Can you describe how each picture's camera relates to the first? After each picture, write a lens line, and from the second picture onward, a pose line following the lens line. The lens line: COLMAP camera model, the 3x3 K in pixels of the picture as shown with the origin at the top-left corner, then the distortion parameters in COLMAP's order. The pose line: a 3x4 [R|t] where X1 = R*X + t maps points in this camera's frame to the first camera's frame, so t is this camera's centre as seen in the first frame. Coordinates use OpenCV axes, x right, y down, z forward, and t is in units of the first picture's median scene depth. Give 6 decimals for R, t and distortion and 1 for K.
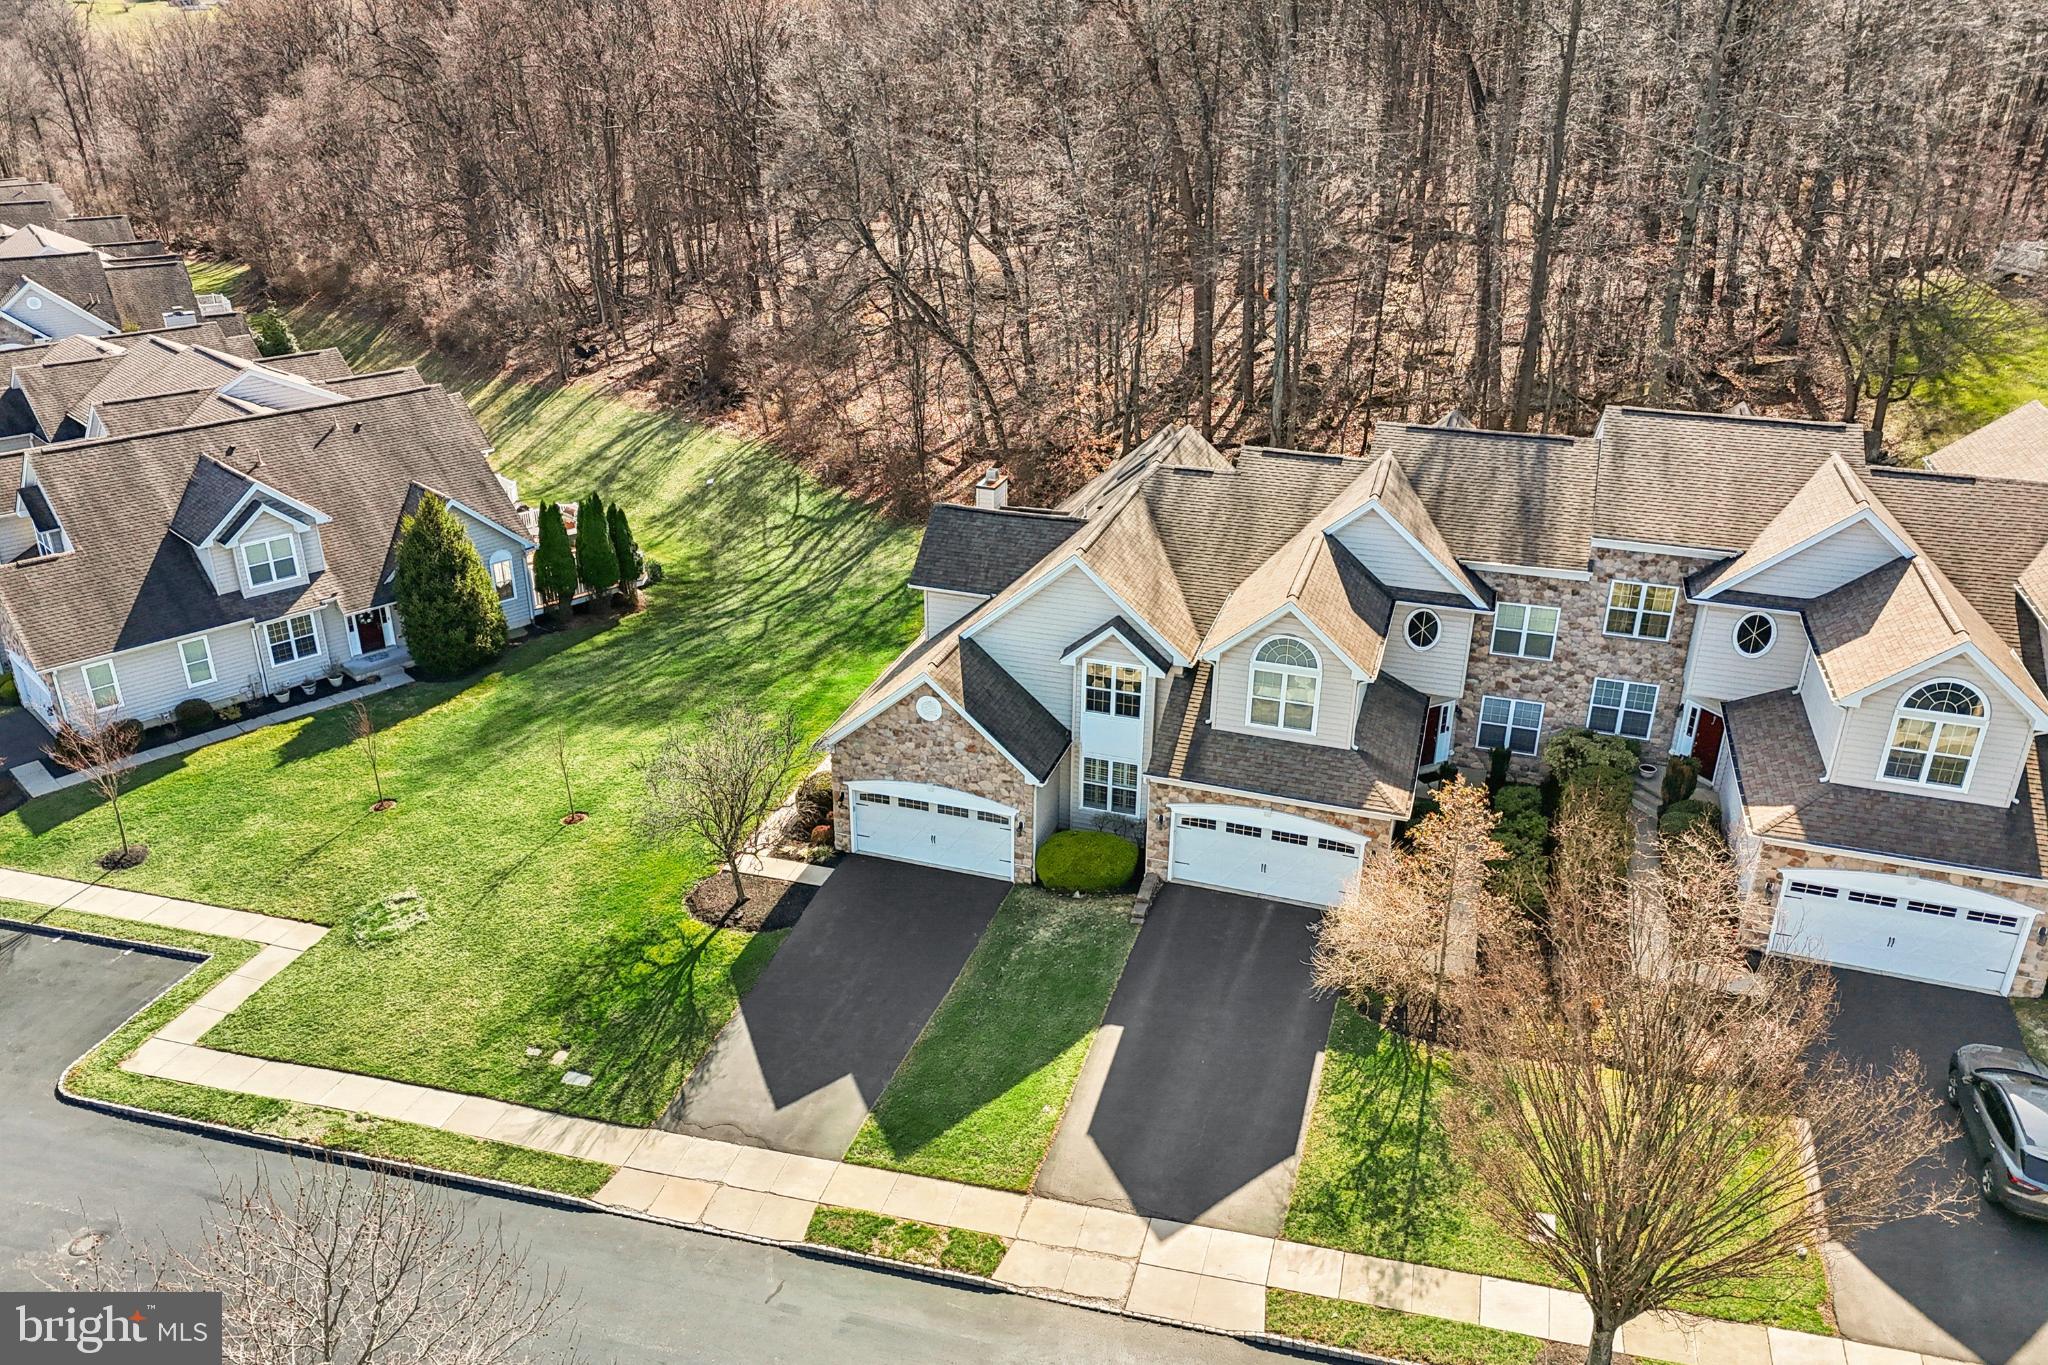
lens RADIAL K [[1503.9, 0, 1028.9], [0, 1503.9, 685.4], [0, 0, 1]] dist [0.048723, -0.015833]
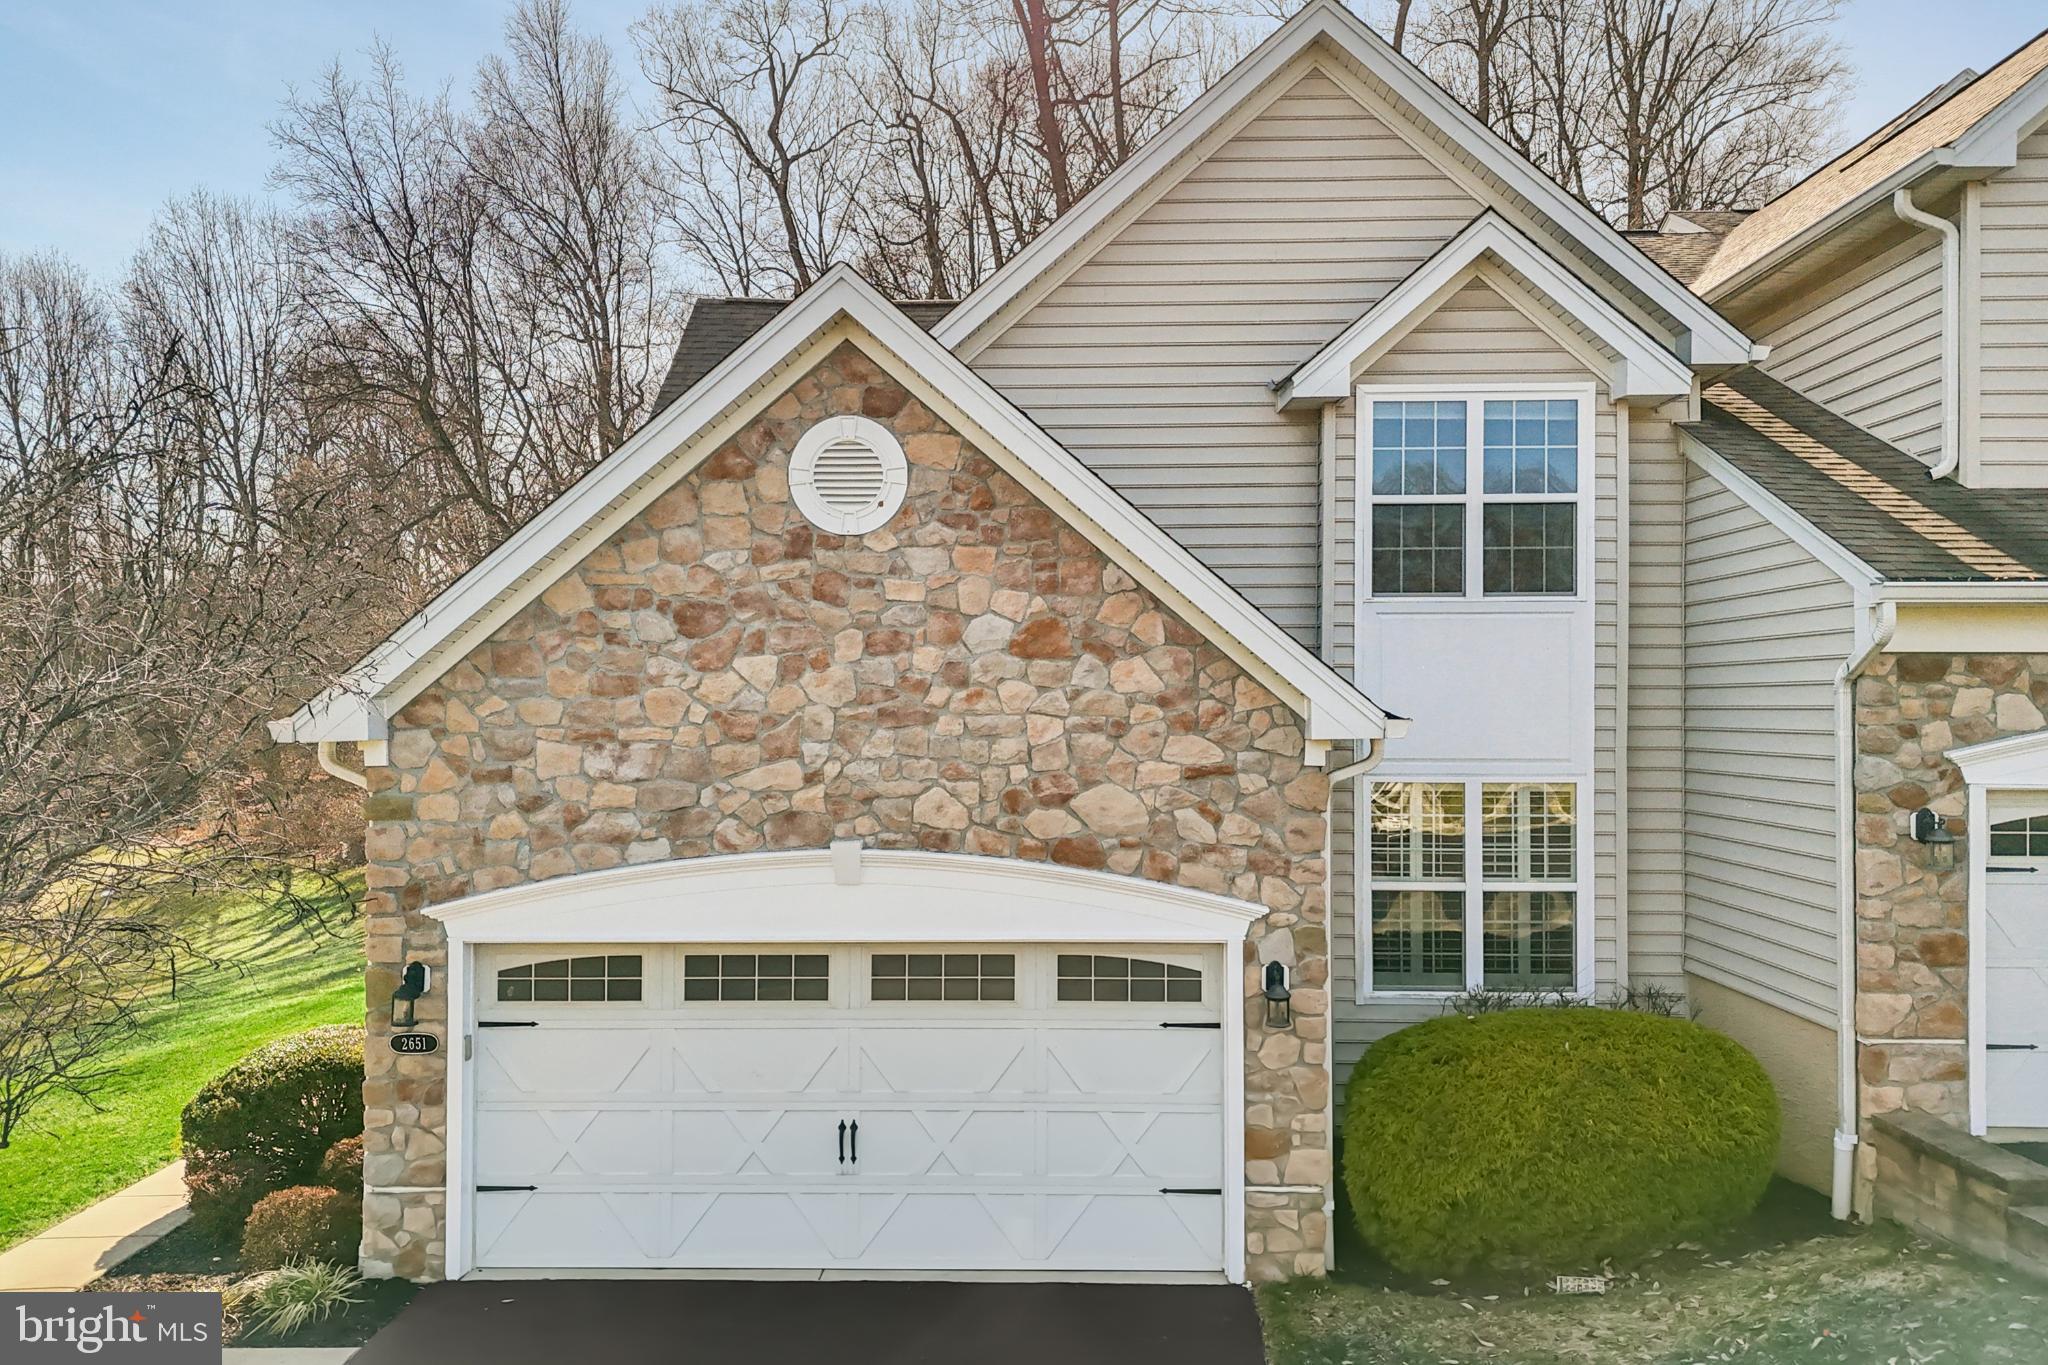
lens RADIAL K [[1503.9, 0, 1035.2], [0, 1503.9, 699.6], [0, 0, 1]] dist [0.048723, -0.015833]
pose [[0.958657, -0.005549, 0.284511, -0.102688], [0.127209, 0.902706, -0.411022, 0.142458], [-0.254549, 0.430221, 0.866091, 0.789131]]
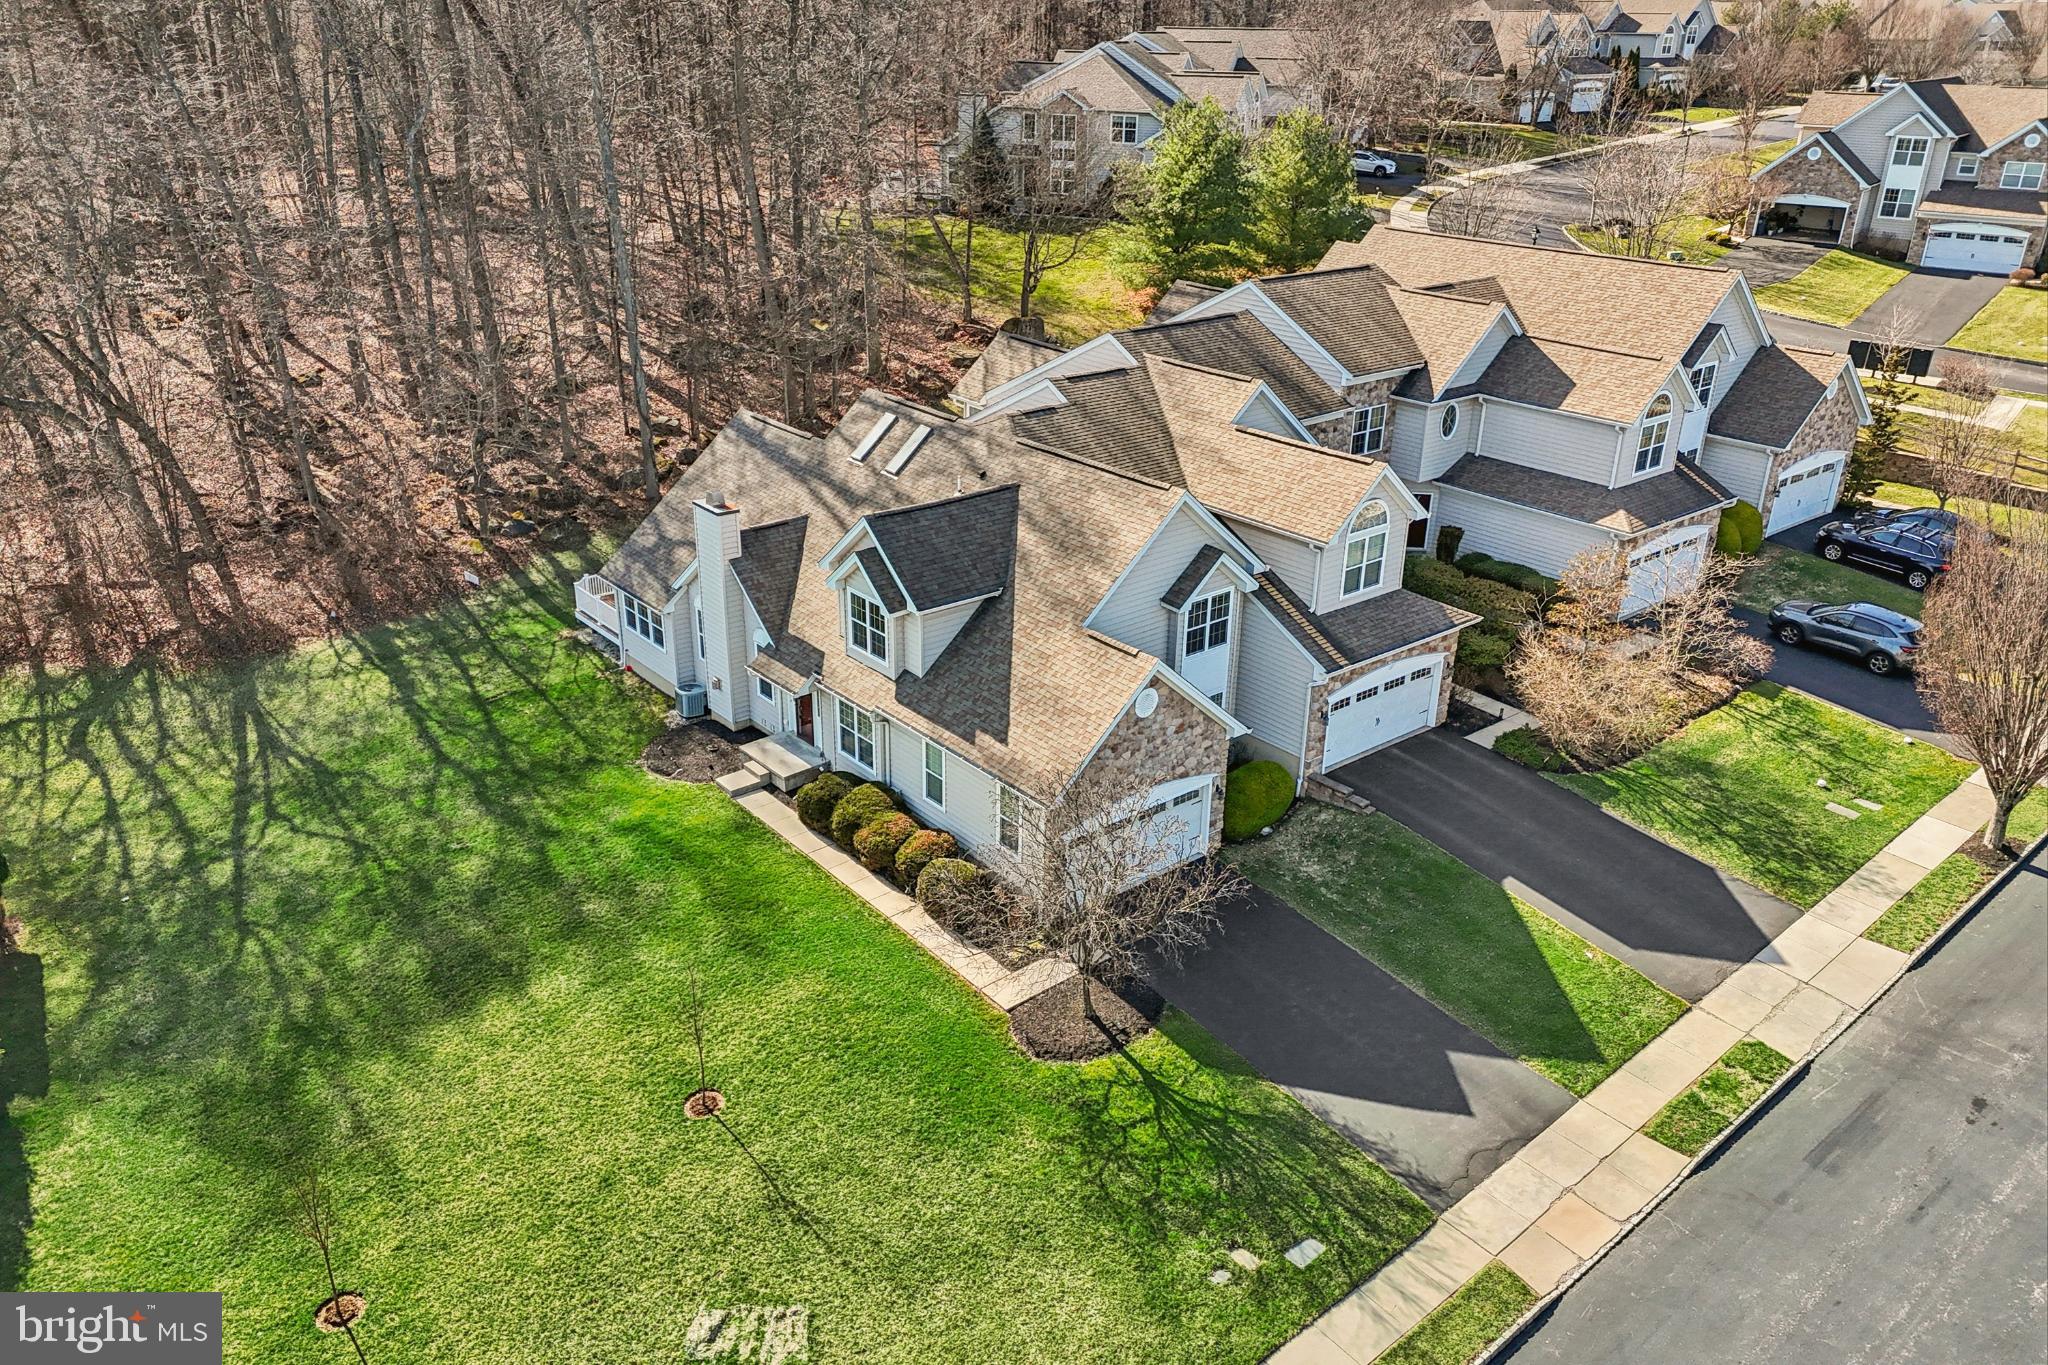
lens RADIAL K [[1503.9, 0, 1027.3], [0, 1503.9, 677.1], [0, 0, 1]] dist [0.048723, -0.015833]
pose [[0.536120, -0.340205, 0.772551, -0.756625], [0.345531, 0.923451, 0.166871, -0.164632], [-0.770184, 0.177477, 0.612632, 0.504601]]
